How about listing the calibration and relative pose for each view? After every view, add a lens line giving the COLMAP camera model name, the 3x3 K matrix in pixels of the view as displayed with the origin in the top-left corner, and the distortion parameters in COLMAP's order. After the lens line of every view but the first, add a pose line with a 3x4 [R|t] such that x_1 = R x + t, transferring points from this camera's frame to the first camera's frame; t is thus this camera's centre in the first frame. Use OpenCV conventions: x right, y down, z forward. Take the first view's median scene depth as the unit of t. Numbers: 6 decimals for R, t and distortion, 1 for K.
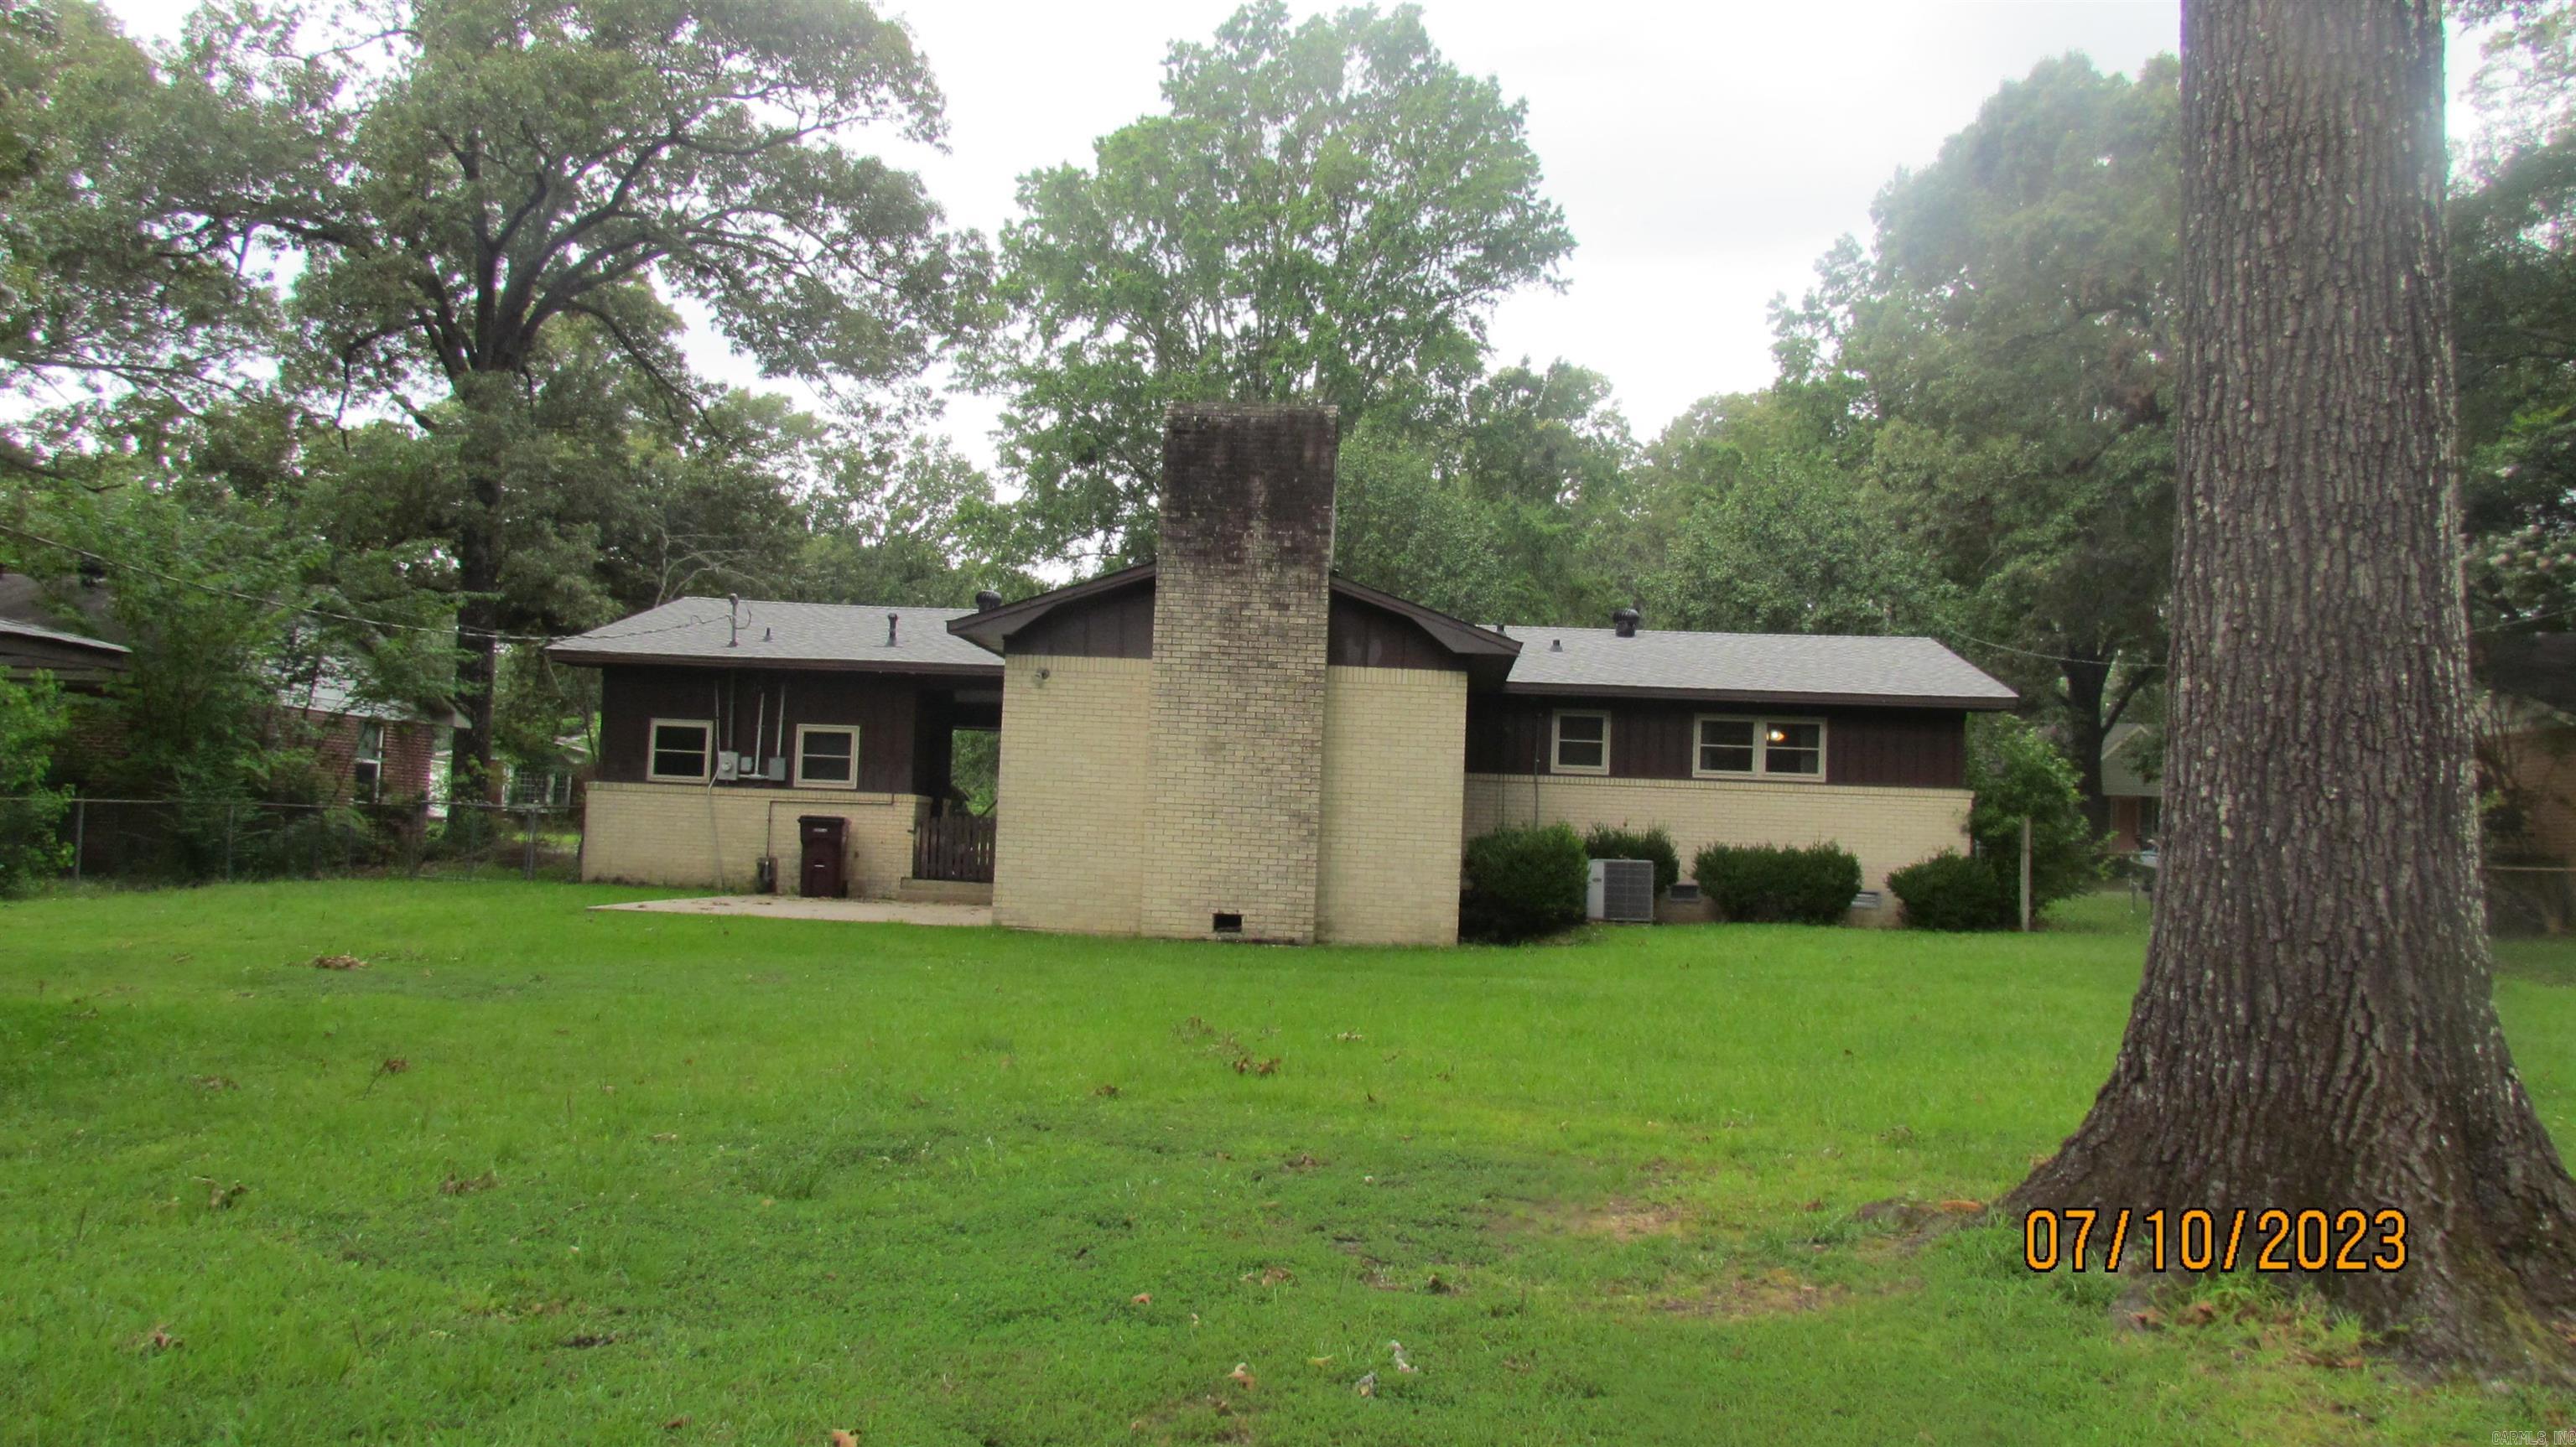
lens RADIAL K [[2128.4, 0, 1284.5], [0, 2128.4, 727.6], [0, 0, 1]] dist [-0.032215, 0.032965]
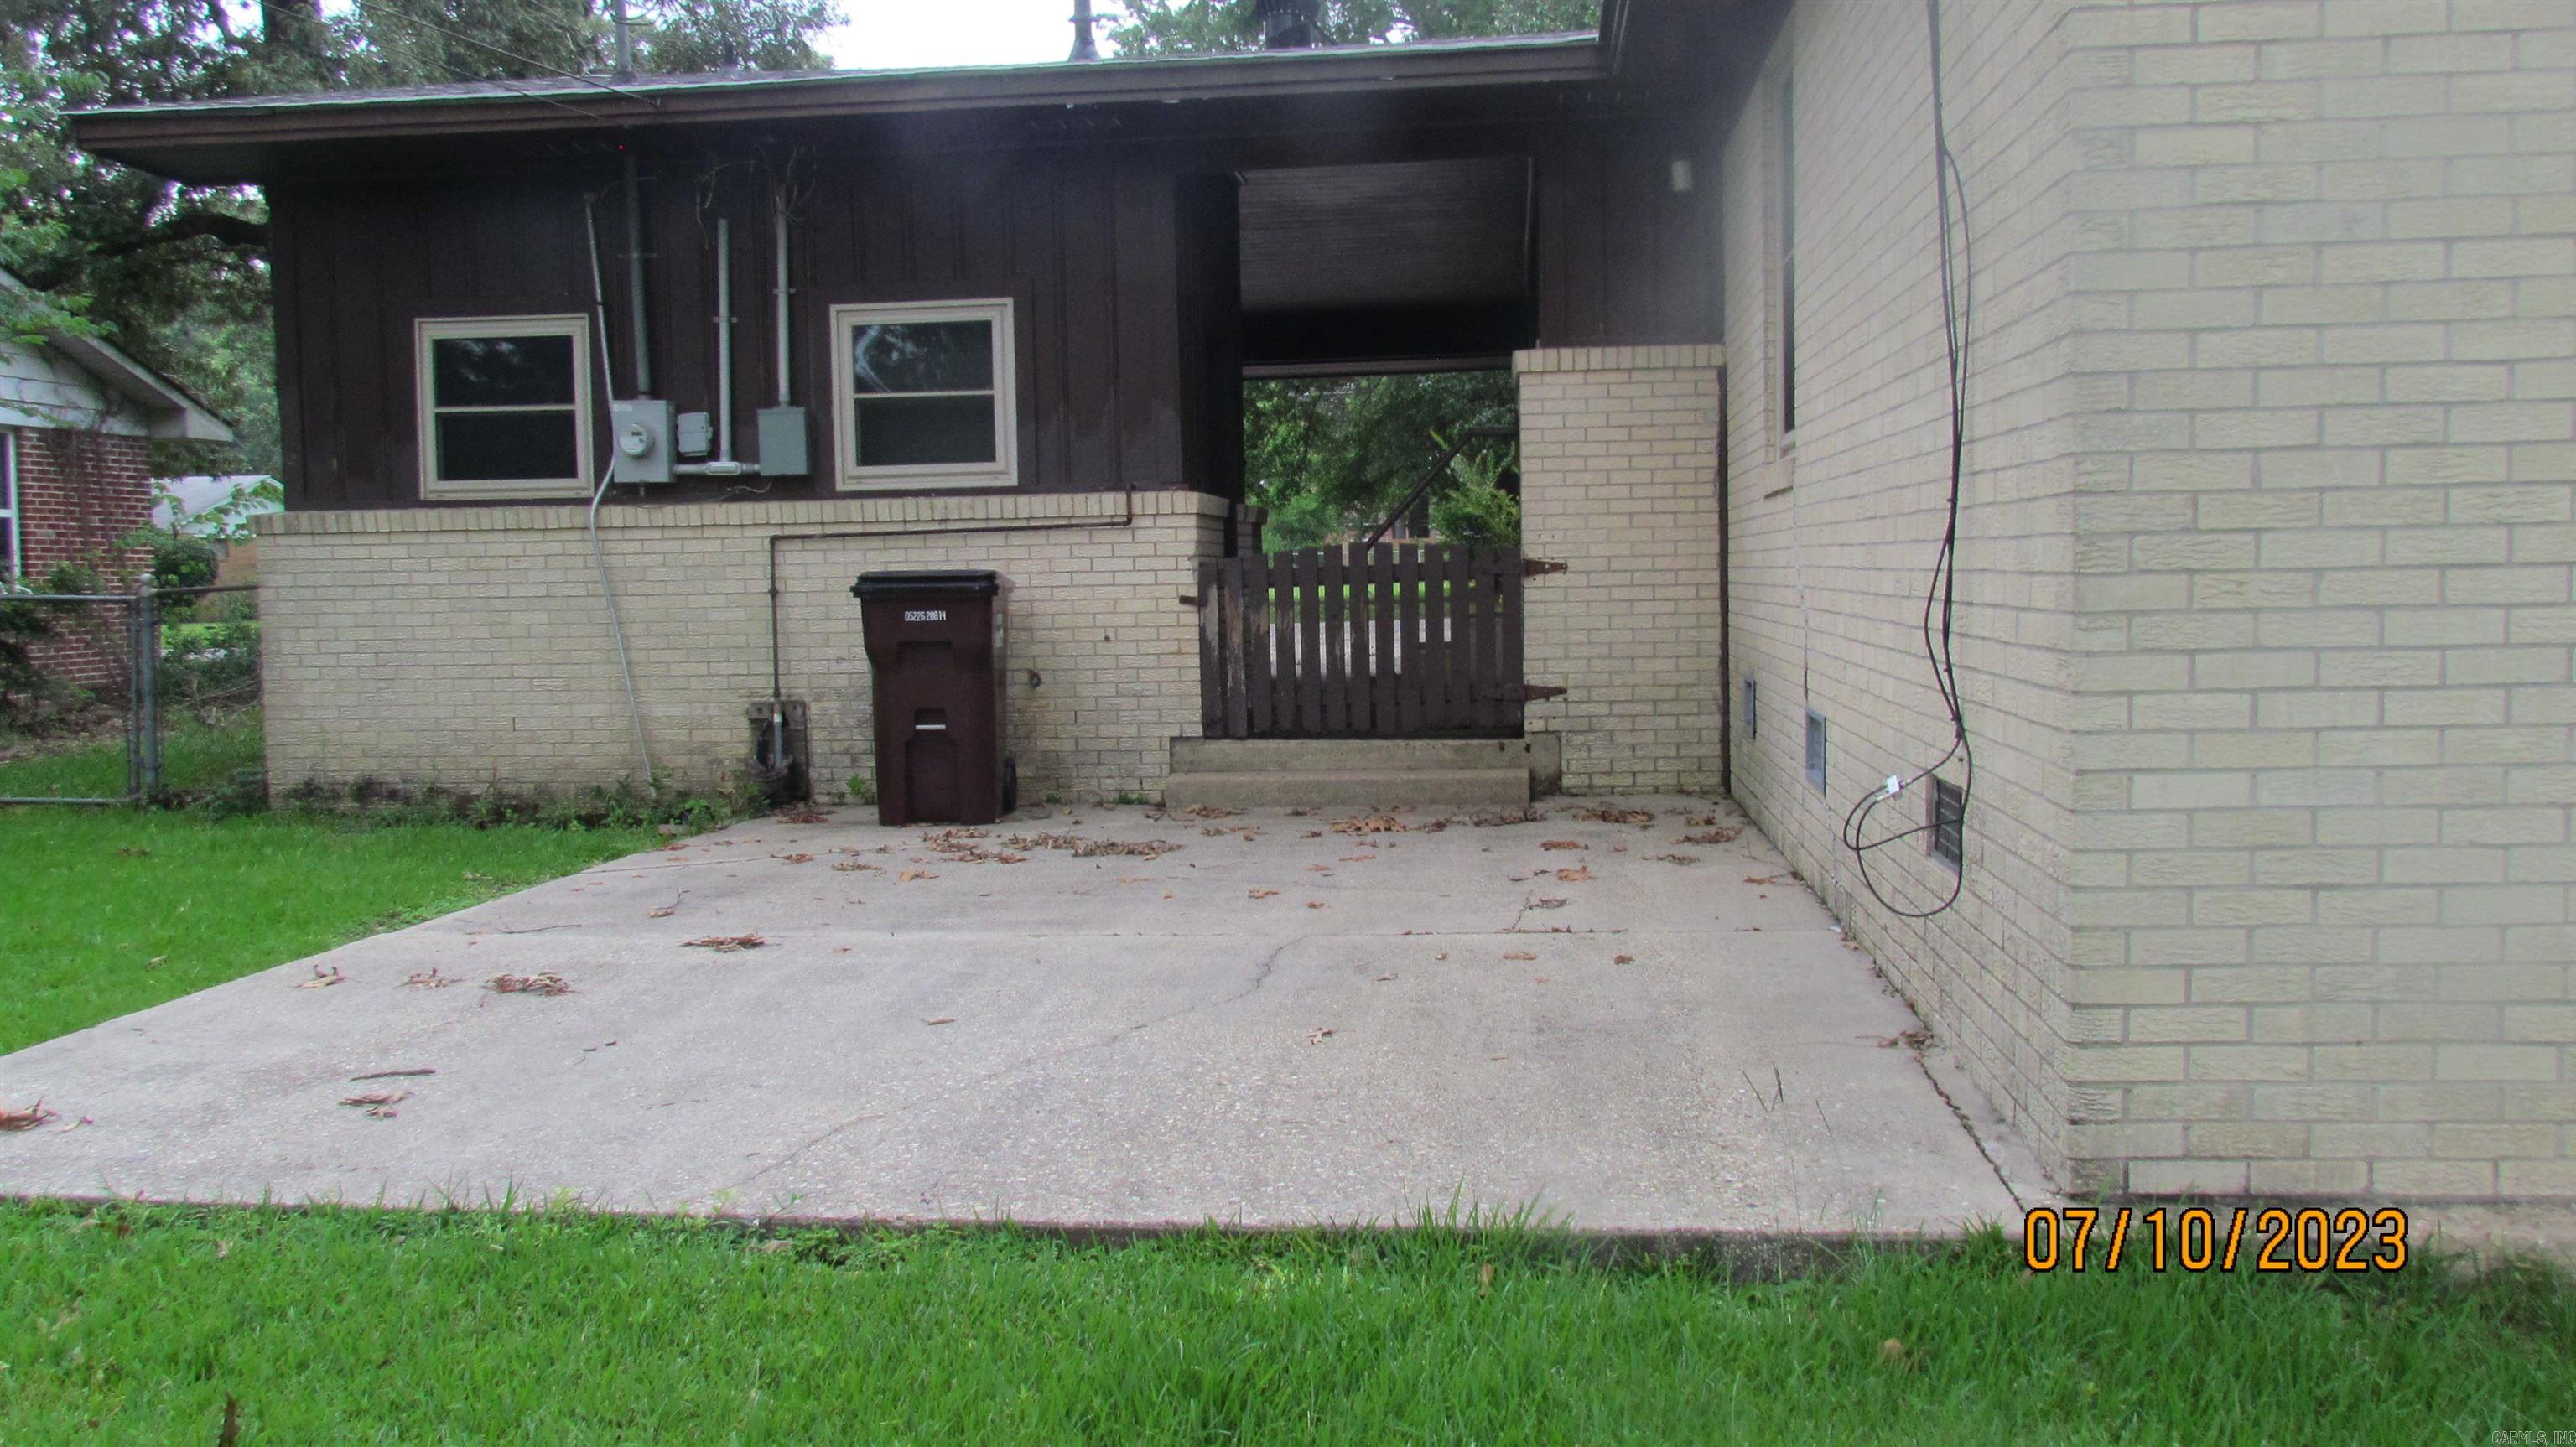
lens RADIAL K [[2128.4, 0, 1292.2], [0, 2128.4, 721.3], [0, 0, 1]] dist [-0.032215, 0.032965]
pose [[0.997458, -0.054437, -0.045989, -0.146210], [0.059771, 0.990487, 0.123950, 0.027037], [0.038804, -0.126384, 0.991222, 0.669395]]
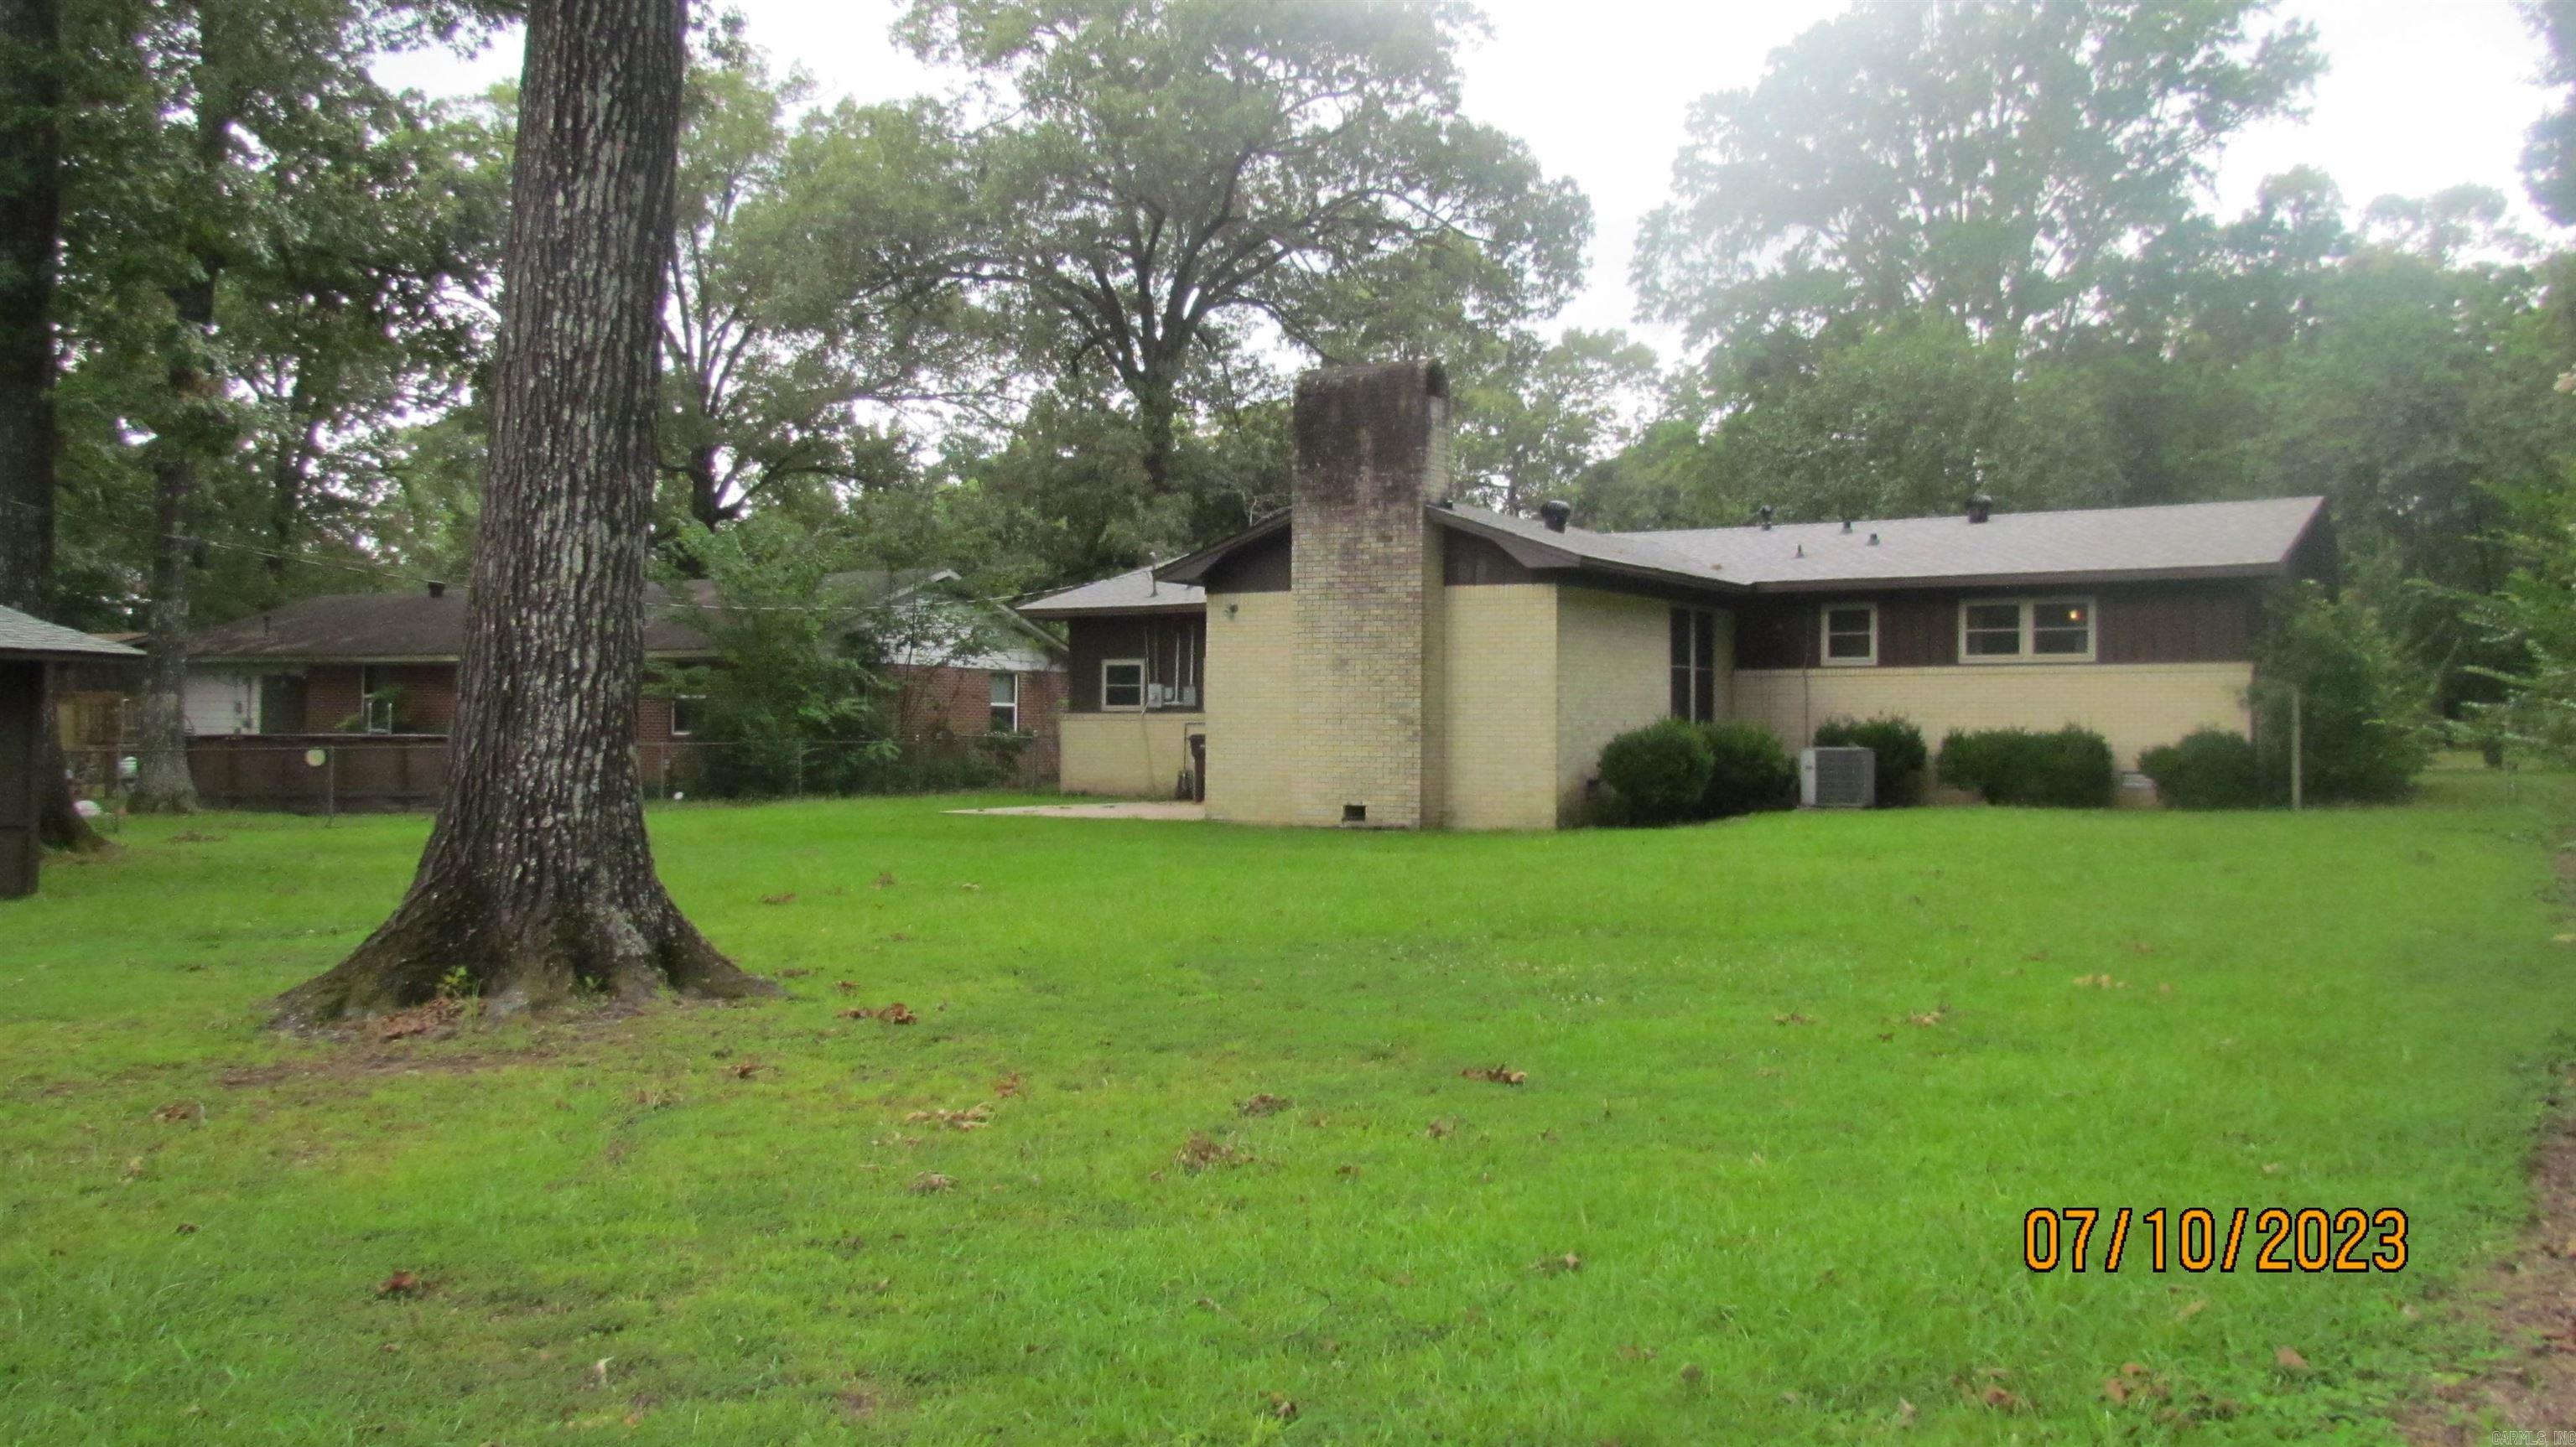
lens RADIAL K [[2128.4, 0, 1227.6], [0, 2128.4, 732.6], [0, 0, 1]] dist [-0.032215, 0.032965]
pose [[0.871744, -0.037665, -0.488512, 0.372396], [0.057531, 0.998012, 0.025715, 0.010432], [0.486573, -0.050522, 0.872178, -0.040702]]
